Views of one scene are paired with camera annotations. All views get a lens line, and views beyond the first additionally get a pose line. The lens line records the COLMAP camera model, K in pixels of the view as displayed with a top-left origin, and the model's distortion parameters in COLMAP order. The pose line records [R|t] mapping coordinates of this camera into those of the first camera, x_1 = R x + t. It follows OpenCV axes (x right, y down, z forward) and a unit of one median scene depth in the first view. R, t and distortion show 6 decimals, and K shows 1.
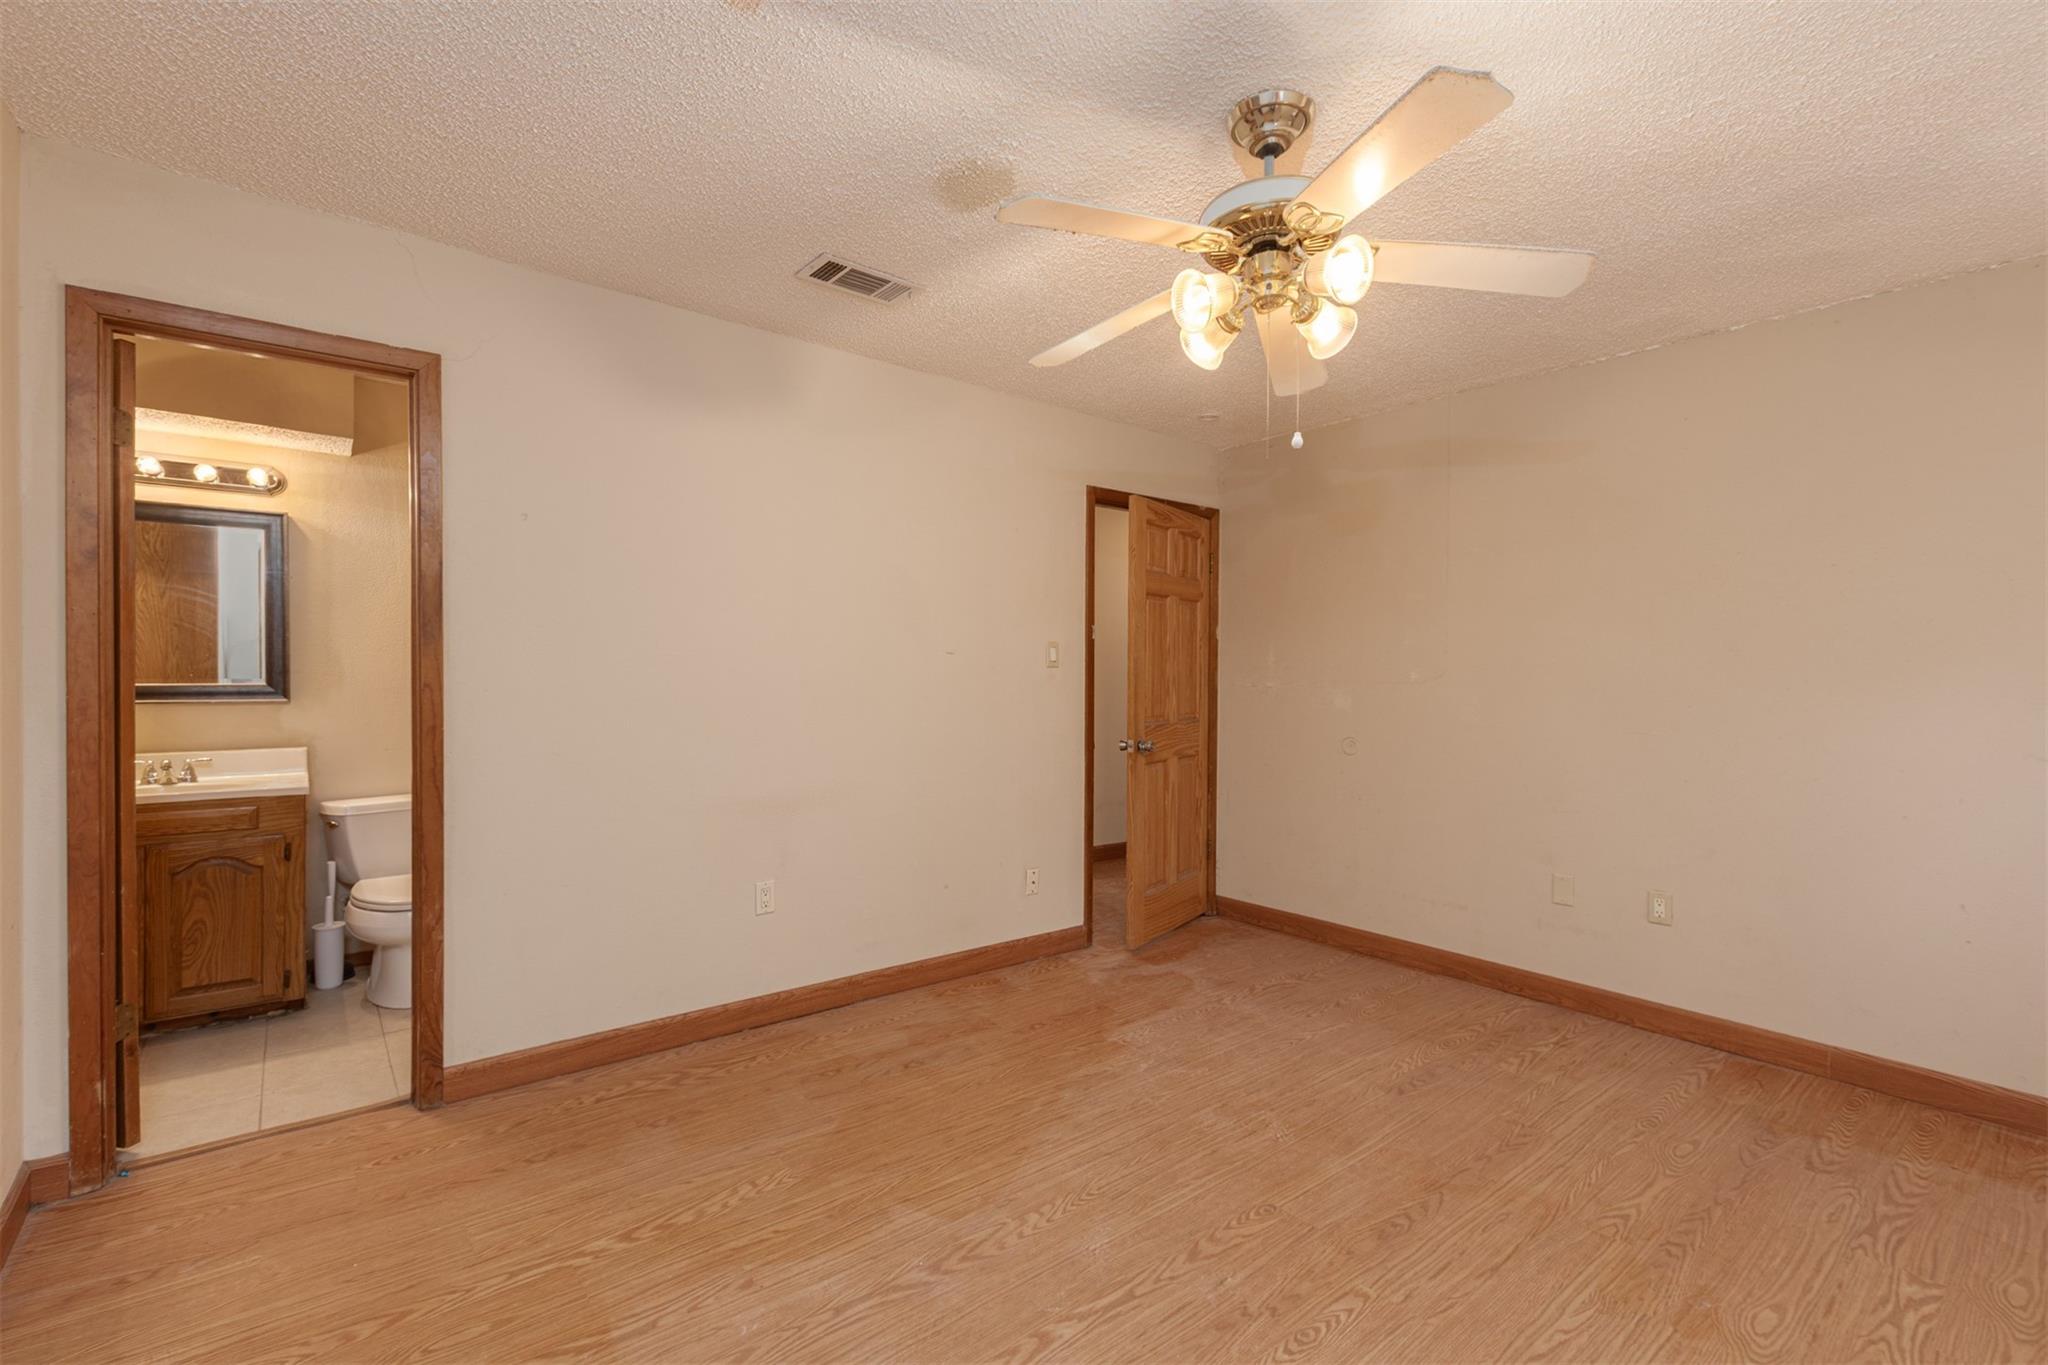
lens RADIAL K [[905.0, 0, 1024.3], [0, 905.0, 697.6], [0, 0, 1]] dist [-0.000883, -0.000170]
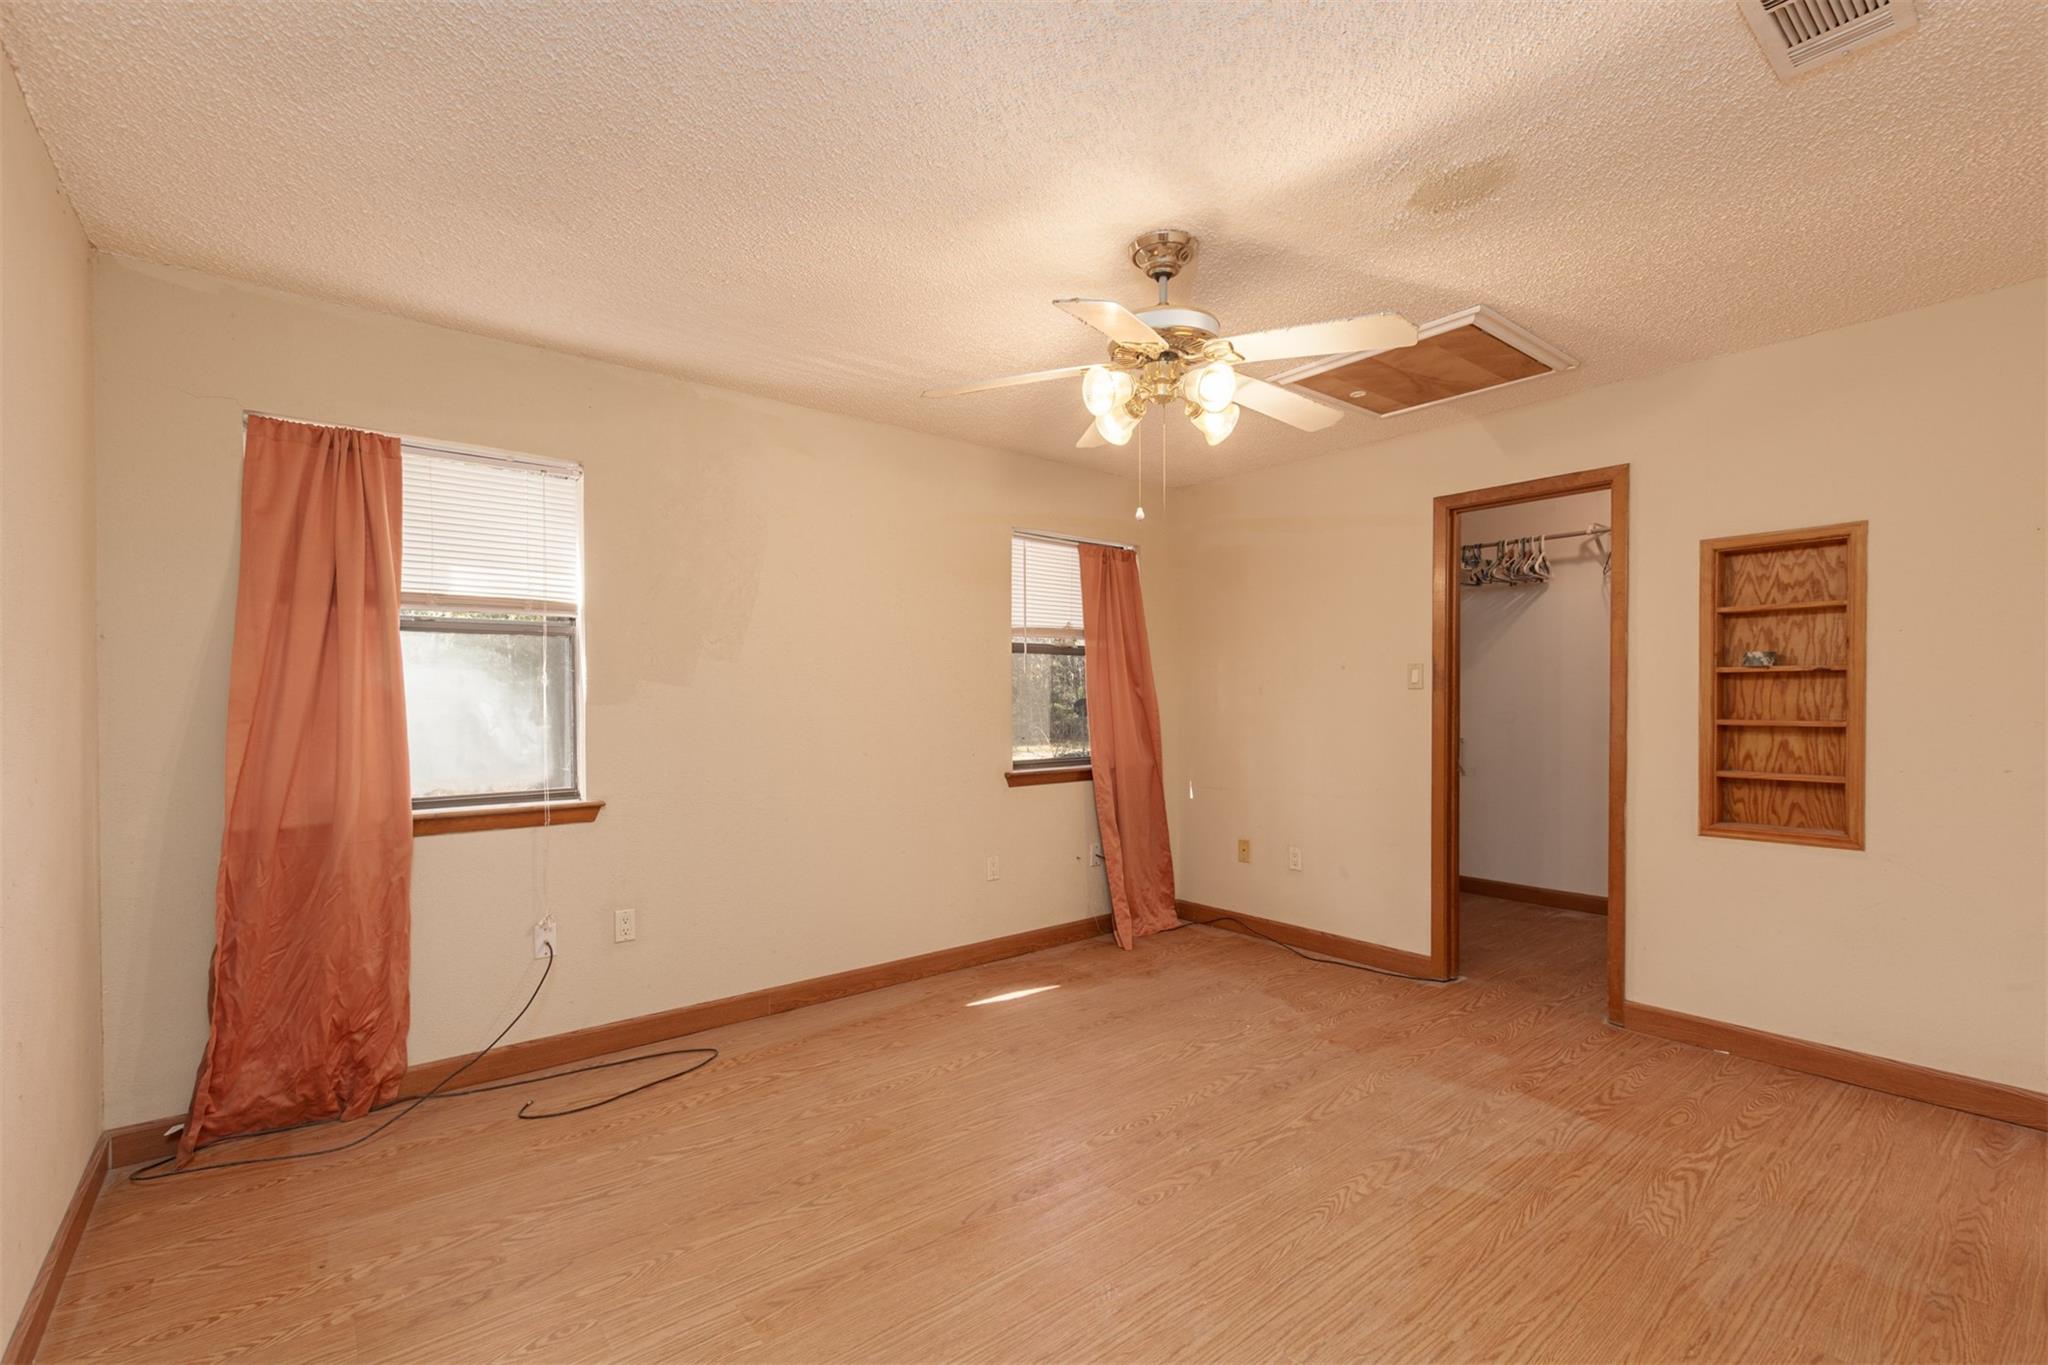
lens RADIAL K [[905.0, 0, 1024.3], [0, 905.0, 697.6], [0, 0, 1]] dist [-0.000883, -0.000170]
pose [[-0.999982, -0.005750, 0.001600, 0.446852], [-0.005734, 0.999939, 0.009478, -0.029561], [-0.001655, 0.009469, -0.999954, 2.214078]]
